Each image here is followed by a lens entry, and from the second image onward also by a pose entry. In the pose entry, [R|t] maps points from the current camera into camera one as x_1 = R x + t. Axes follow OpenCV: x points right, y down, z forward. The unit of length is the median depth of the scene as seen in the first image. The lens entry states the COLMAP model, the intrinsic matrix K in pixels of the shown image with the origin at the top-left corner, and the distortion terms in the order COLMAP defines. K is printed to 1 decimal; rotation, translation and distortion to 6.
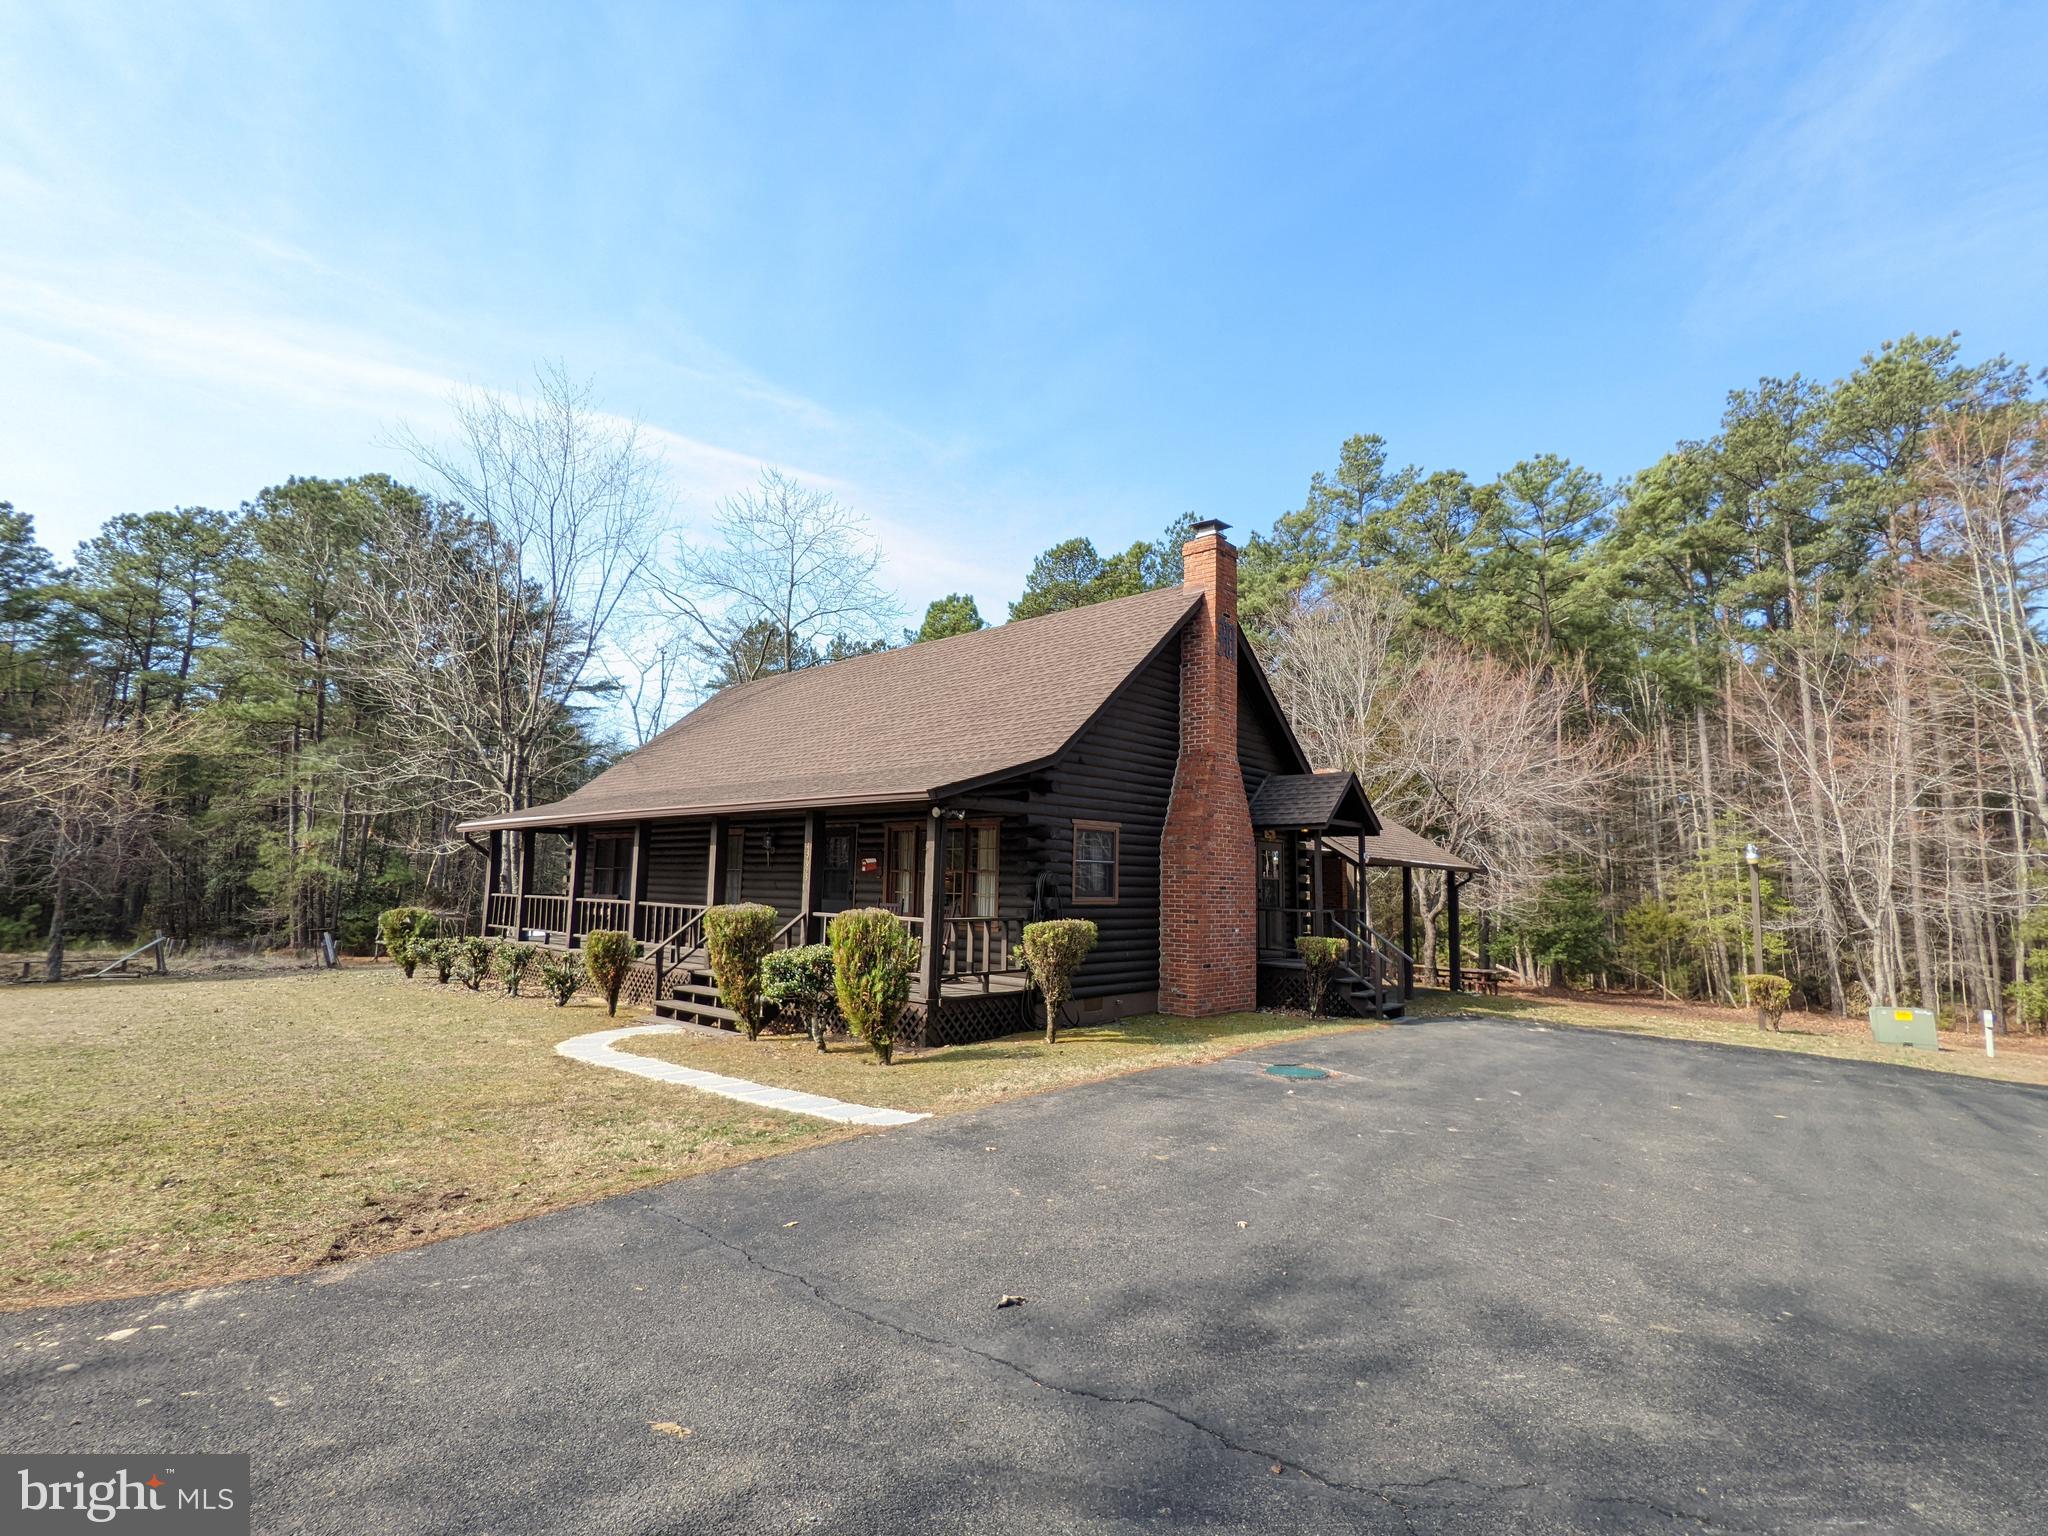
lens RADIAL K [[970.4, 0, 1024.0], [0, 970.4, 768.0], [0, 0, 1]] dist [-0.000033, 0.000348]
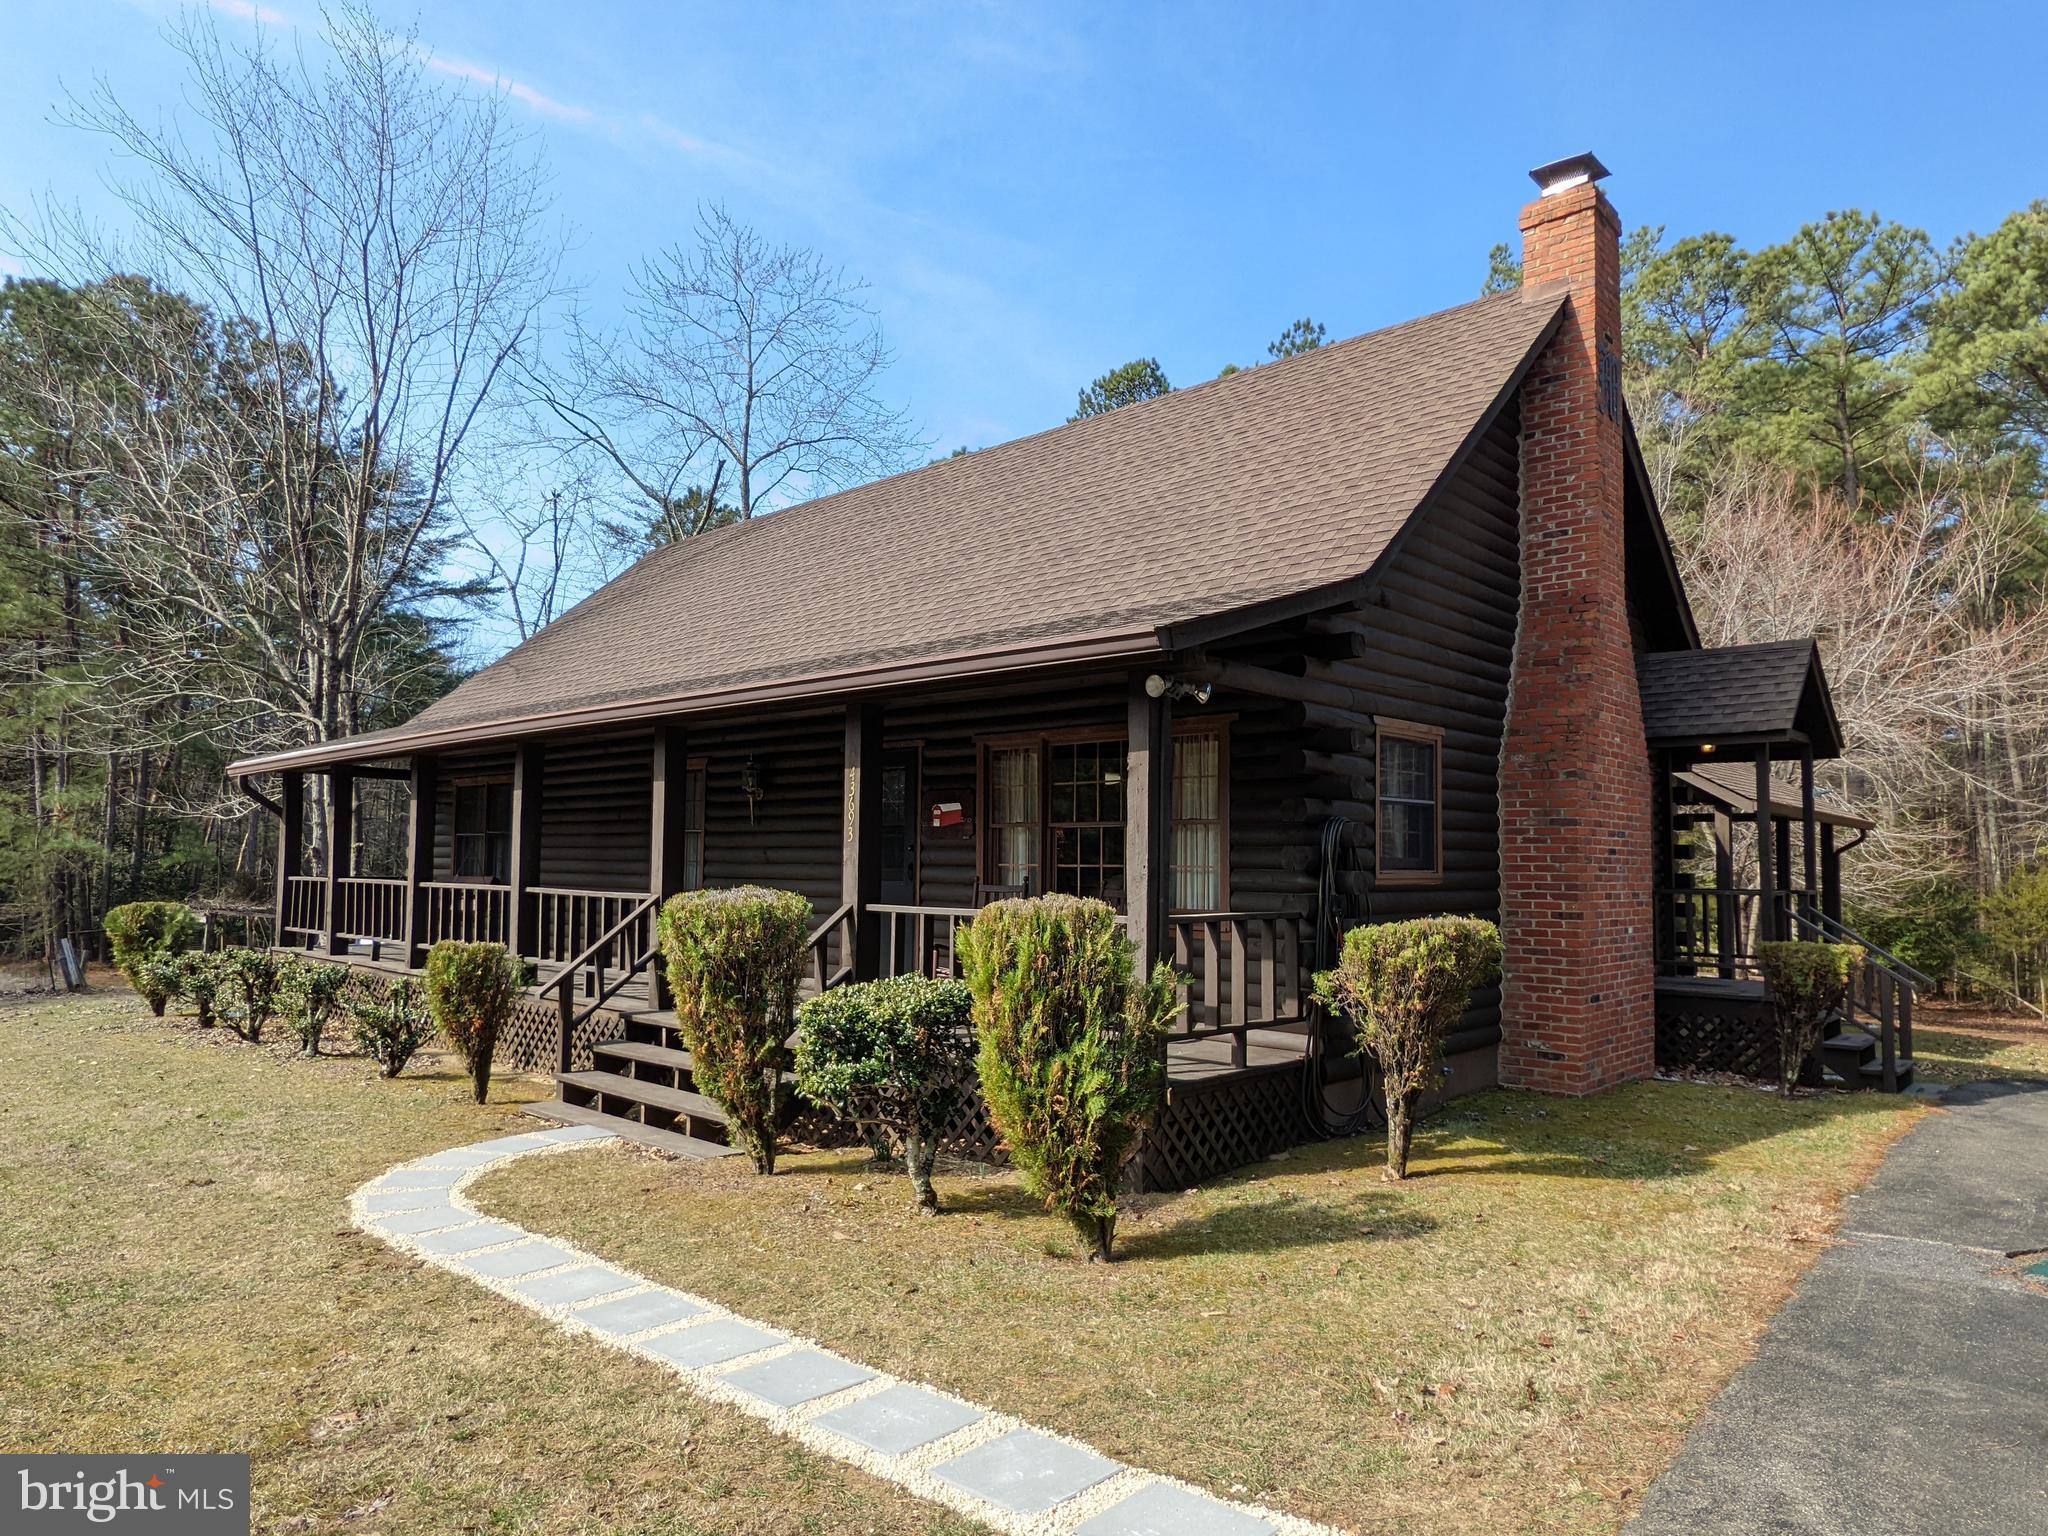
lens RADIAL K [[1375.8, 0, 1024.0], [0, 1375.8, 768.0], [0, 0, 1]] dist [0.019755, -0.003080]
pose [[0.999385, -0.012033, -0.032925, -0.091584], [0.013779, 0.998483, 0.053311, 0.033928], [0.032233, -0.053732, 0.998035, 0.241393]]
